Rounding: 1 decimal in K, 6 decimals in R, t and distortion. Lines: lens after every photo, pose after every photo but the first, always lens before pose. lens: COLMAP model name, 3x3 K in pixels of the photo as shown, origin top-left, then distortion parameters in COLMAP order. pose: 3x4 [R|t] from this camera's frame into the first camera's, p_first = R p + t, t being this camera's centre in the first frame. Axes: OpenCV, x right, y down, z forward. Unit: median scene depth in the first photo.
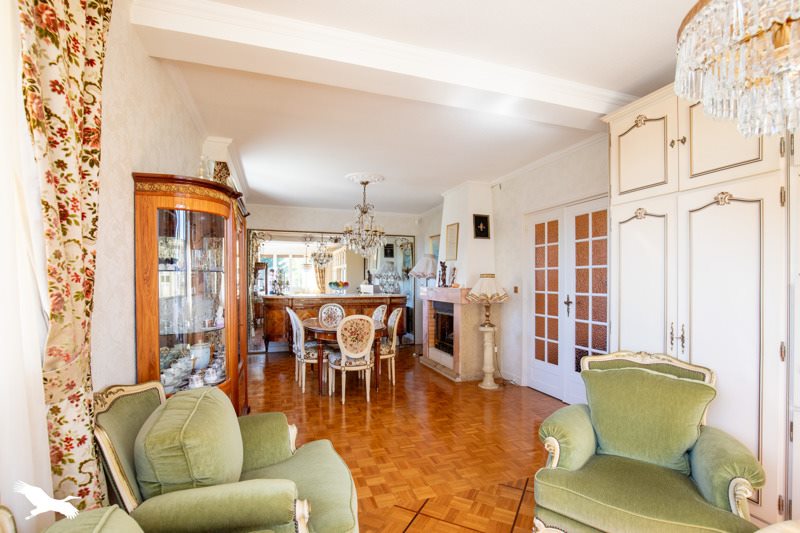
lens RADIAL K [[369.7, 0, 400.6], [0, 369.7, 273.7], [0, 0, 1]] dist [-0.044142, -0.001211]
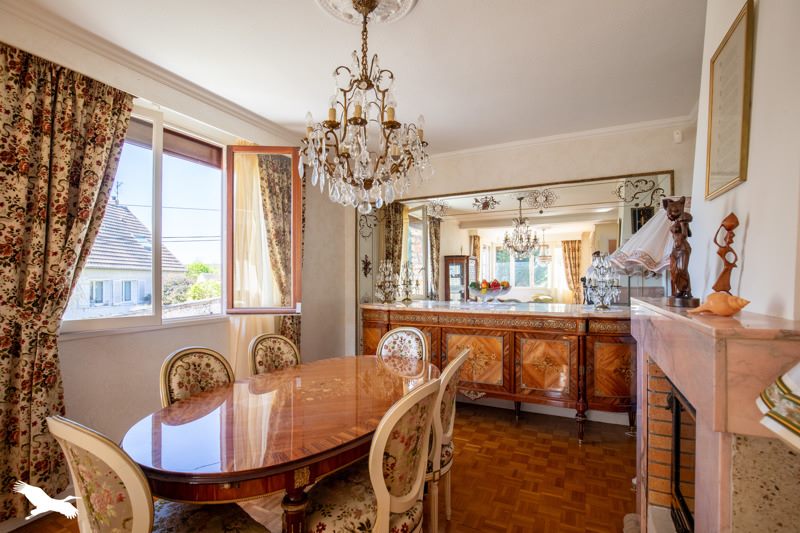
lens RADIAL K [[369.7, 0, 401.0], [0, 369.7, 272.5], [0, 0, 1]] dist [-0.044142, -0.001211]
pose [[0.717215, -0.009336, -0.696789, 0.117699], [0.007540, 0.999956, -0.005637, 0.011747], [0.696811, -0.001211, 0.717254, 0.560446]]
